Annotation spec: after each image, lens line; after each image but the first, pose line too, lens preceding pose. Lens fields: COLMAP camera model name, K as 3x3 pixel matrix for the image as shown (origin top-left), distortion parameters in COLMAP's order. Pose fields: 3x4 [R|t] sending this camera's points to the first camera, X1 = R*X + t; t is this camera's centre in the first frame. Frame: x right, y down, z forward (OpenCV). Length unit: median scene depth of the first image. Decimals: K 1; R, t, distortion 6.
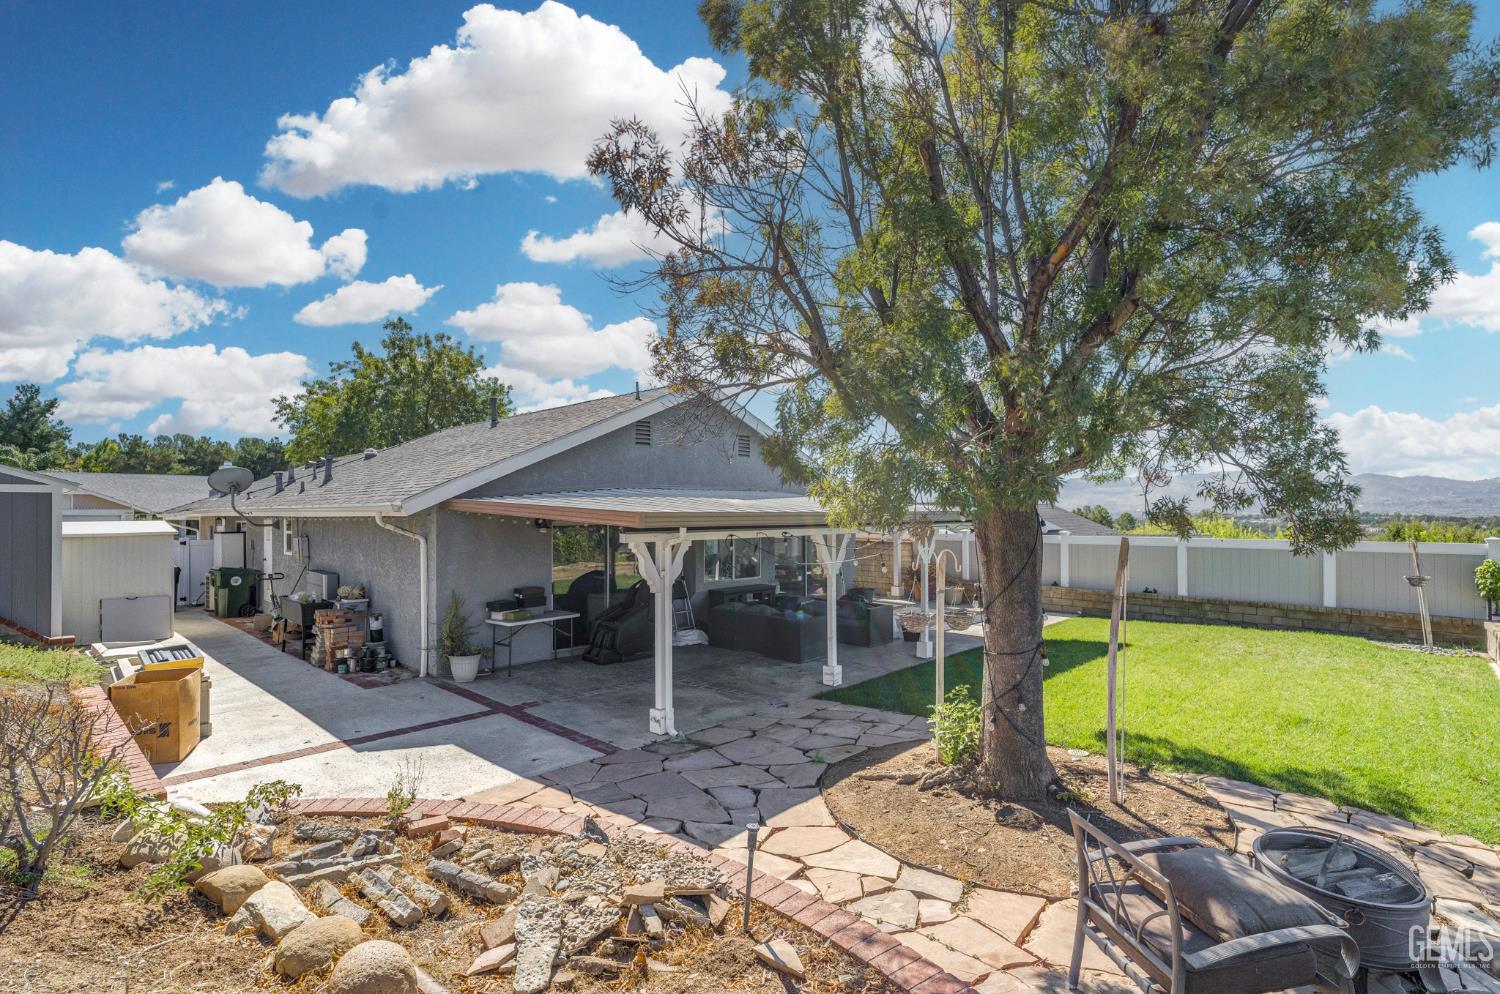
lens RADIAL K [[710.4, 0, 748.9], [0, 710.4, 510.5], [0, 0, 1]] dist [-0.002554, -0.001313]
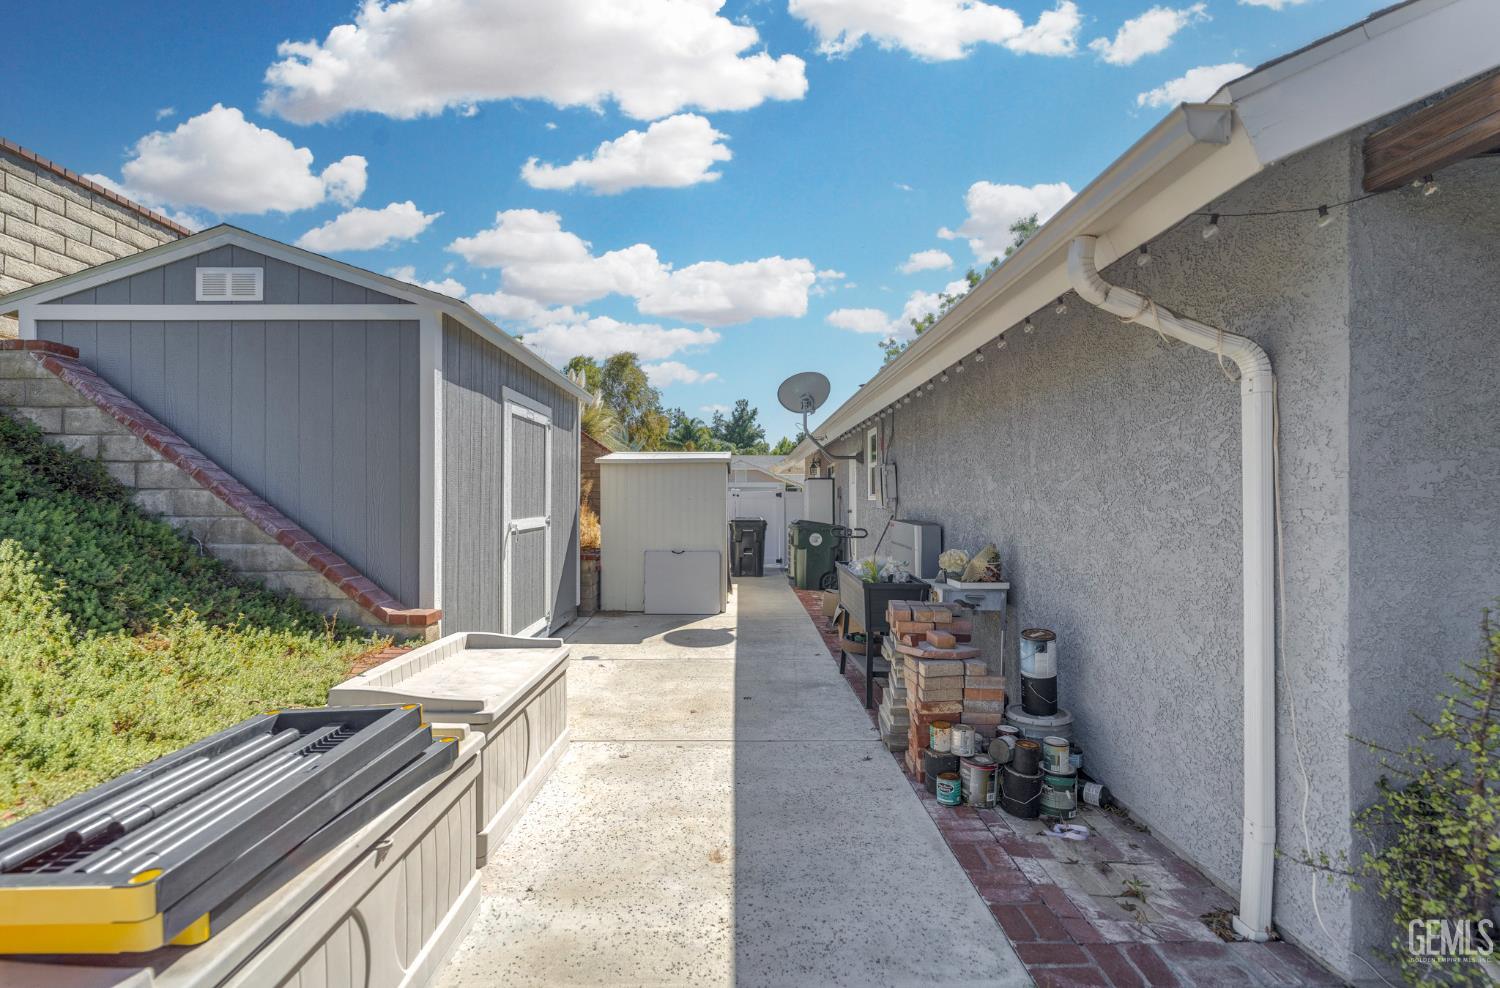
lens RADIAL K [[710.4, 0, 748.9], [0, 710.4, 507.5], [0, 0, 1]] dist [-0.002554, -0.001313]
pose [[0.697990, 0.011220, -0.716019, -0.409652], [0.001432, 0.999853, 0.017064, 0.086917], [0.716106, -0.012935, 0.697872, 0.717864]]
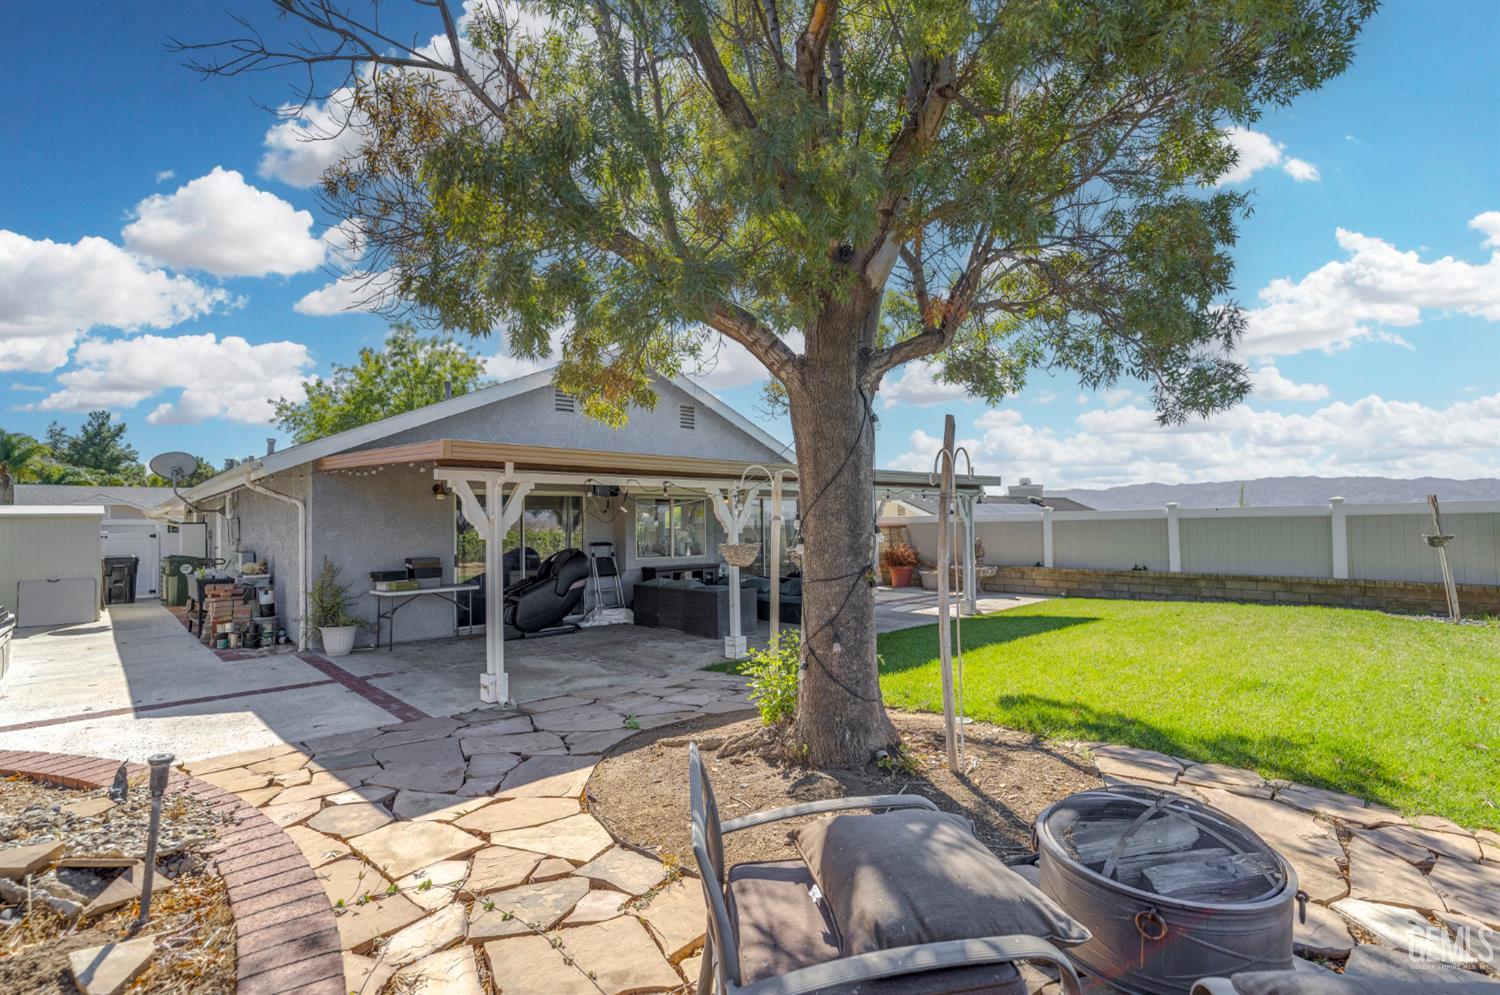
lens RADIAL K [[697.0, 0, 740.5], [0, 697.0, 509.6], [0, 0, 1]] dist [-0.005473, 0.000858]
pose [[0.998049, -0.015904, -0.060371, 0.172873], [0.014808, 0.999718, -0.018560, 0.073676], [0.060649, 0.017630, 0.998003, 0.124231]]
